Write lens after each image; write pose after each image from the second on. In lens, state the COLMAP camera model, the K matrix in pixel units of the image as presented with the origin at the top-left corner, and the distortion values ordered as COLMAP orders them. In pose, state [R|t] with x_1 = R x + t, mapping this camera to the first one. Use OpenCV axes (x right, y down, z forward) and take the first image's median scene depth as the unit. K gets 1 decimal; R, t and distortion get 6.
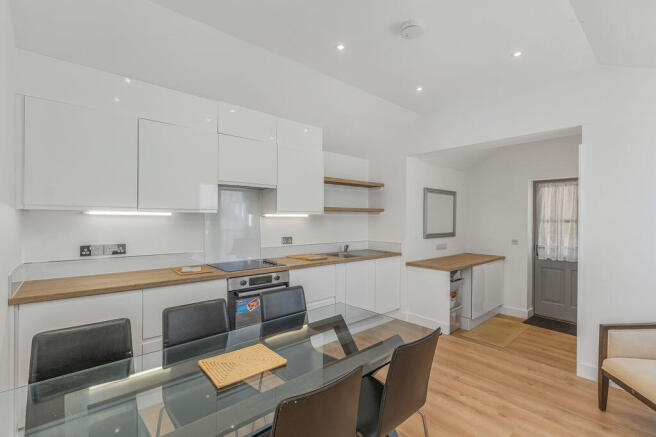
lens RADIAL K [[297.9, 0, 329.7], [0, 297.9, 217.7], [0, 0, 1]] dist [-0.001671, -0.000013]
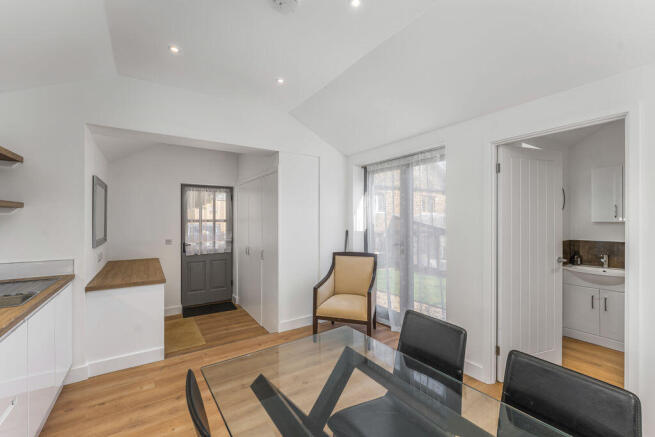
lens RADIAL K [[273.3, 0, 330.1], [0, 273.3, 218.2], [0, 0, 1]] dist [-0.001038, -0.000138]
pose [[0.145395, -0.004244, 0.989365, -0.237210], [0.004512, 0.999983, 0.003626, -0.000215], [-0.989363, 0.003937, 0.145412, 0.361197]]
